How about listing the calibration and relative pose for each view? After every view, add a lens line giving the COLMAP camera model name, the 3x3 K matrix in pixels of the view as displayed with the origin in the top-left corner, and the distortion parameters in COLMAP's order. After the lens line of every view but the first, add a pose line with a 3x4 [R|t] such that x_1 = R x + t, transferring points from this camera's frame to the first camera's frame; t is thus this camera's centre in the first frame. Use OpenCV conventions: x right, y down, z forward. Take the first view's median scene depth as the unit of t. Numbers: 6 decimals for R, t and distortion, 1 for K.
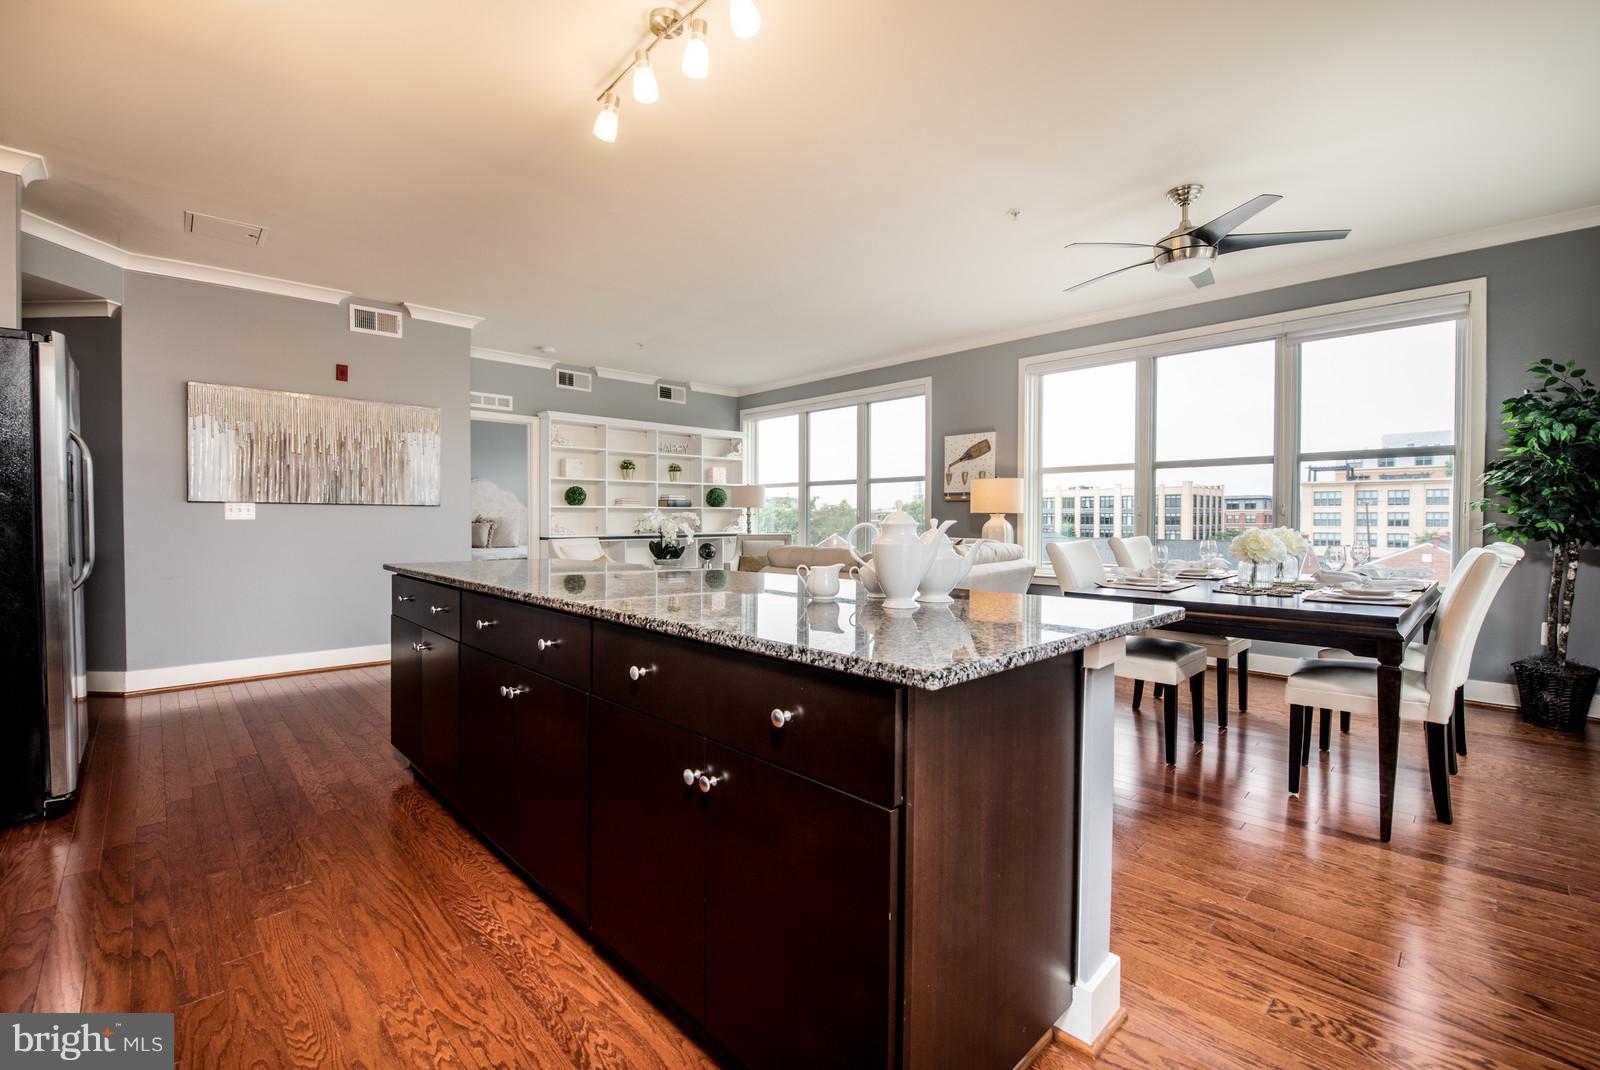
lens RADIAL K [[675.5, 0, 750.1], [0, 675.5, 526.9], [0, 0, 1]] dist [-0.001374, -0.000534]
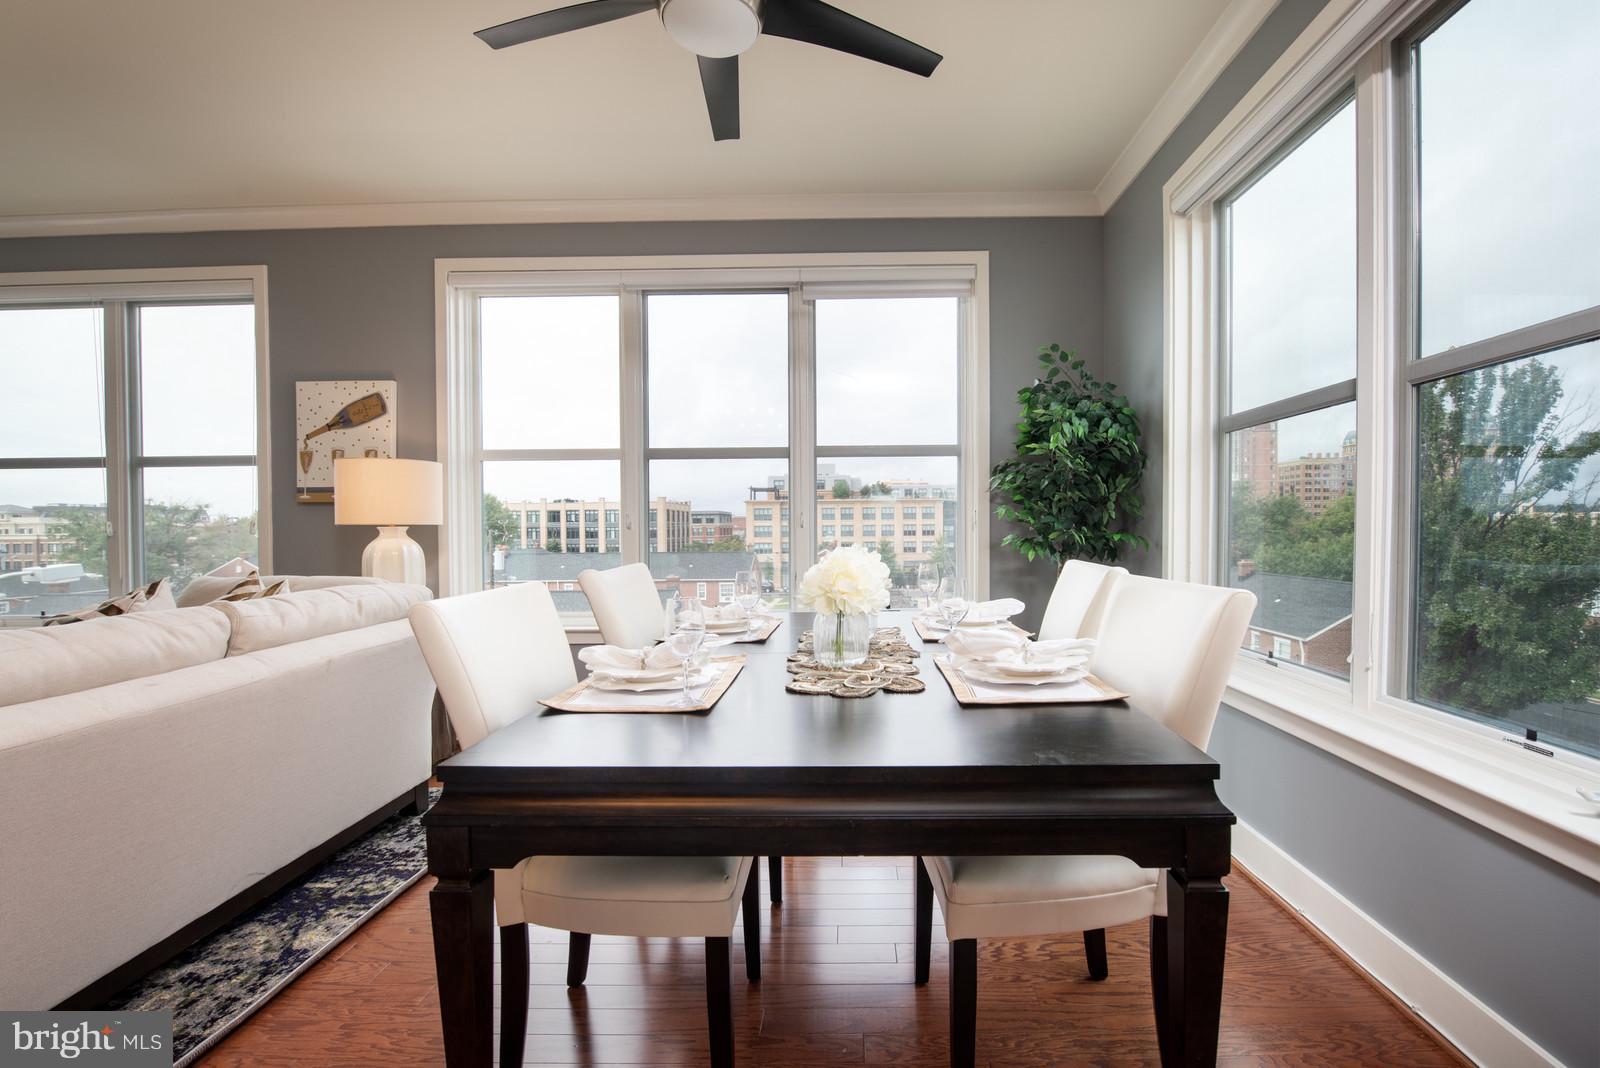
lens RADIAL K [[713.2, 0, 843.7], [0, 713.2, 543.3], [0, 0, 1]] dist [-0.015200, -0.000051]
pose [[0.678131, -0.019756, 0.734676, 0.149661], [0.018391, 0.999782, 0.009909, -0.003675], [-0.734711, 0.006792, 0.678346, 0.270302]]
